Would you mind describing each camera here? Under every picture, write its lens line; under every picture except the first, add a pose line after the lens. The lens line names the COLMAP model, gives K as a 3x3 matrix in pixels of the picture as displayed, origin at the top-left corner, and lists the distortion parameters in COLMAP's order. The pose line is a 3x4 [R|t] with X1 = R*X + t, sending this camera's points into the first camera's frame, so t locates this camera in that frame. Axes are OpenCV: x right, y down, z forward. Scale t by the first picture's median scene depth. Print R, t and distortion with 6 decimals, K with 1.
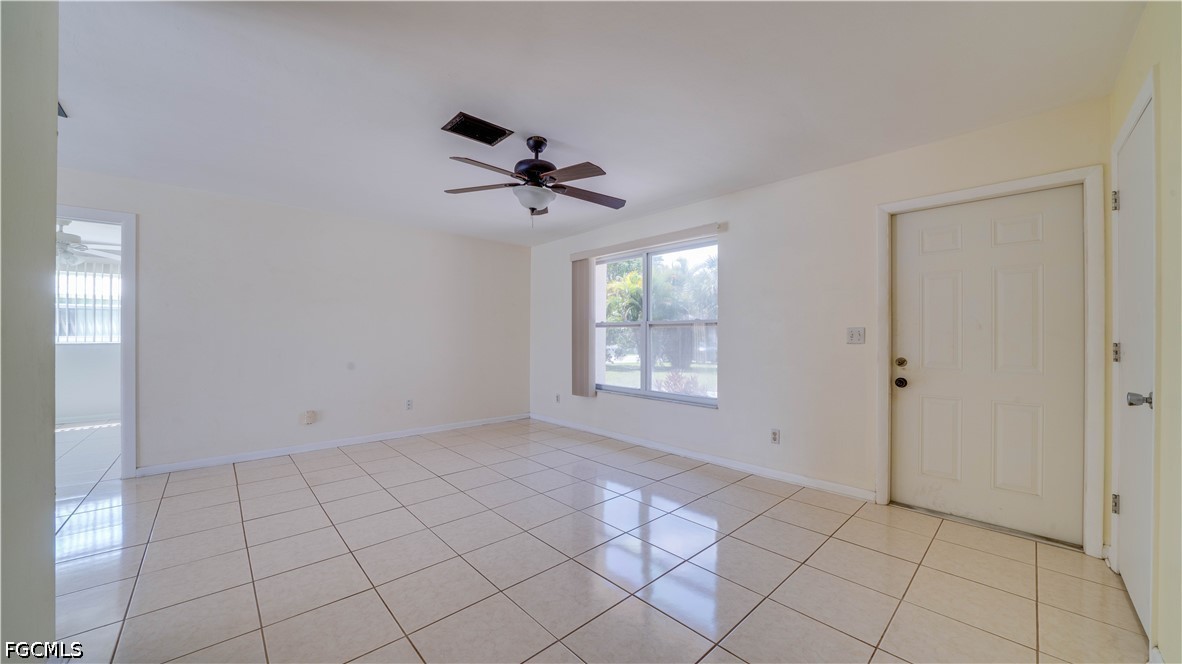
lens RADIAL K [[424.4, 0, 591.0], [0, 424.4, 332.0], [0, 0, 1]] dist [-0.020117, -0.000045]
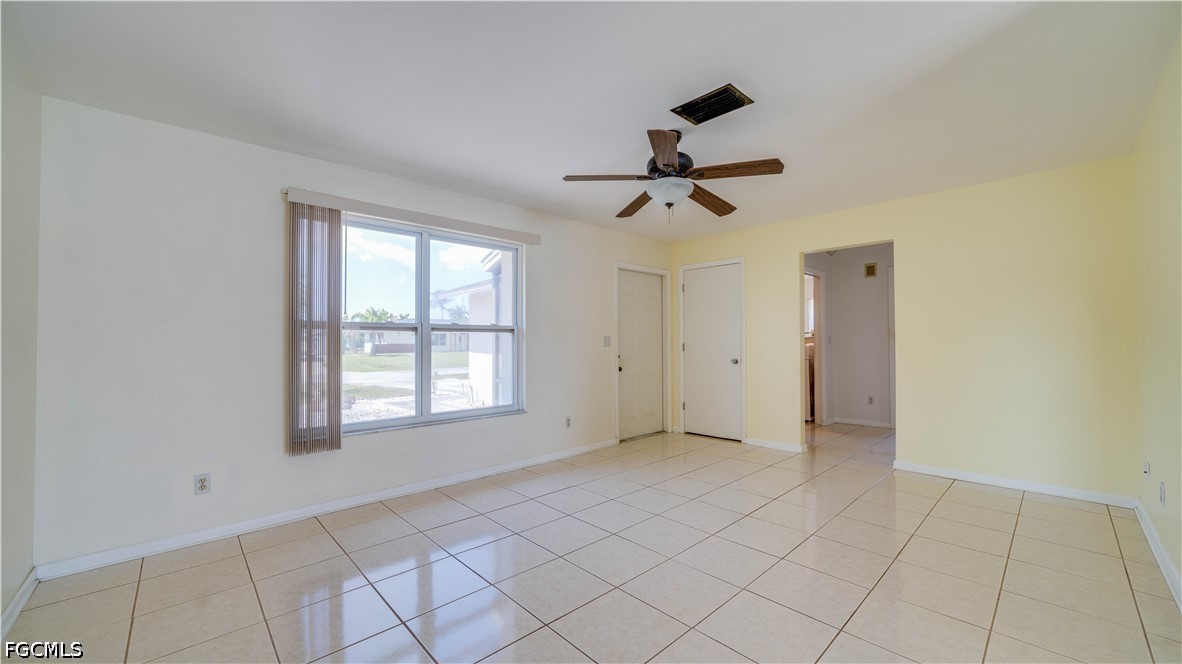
lens RADIAL K [[453.2, 0, 586.3], [0, 453.2, 335.3], [0, 0, 1]] dist [-0.012075, 0.000065]
pose [[-0.009214, 0.010386, 0.999904, -0.733434], [-0.003013, 0.999941, -0.010414, 0.002940], [-0.999953, -0.003109, -0.009182, 0.778697]]
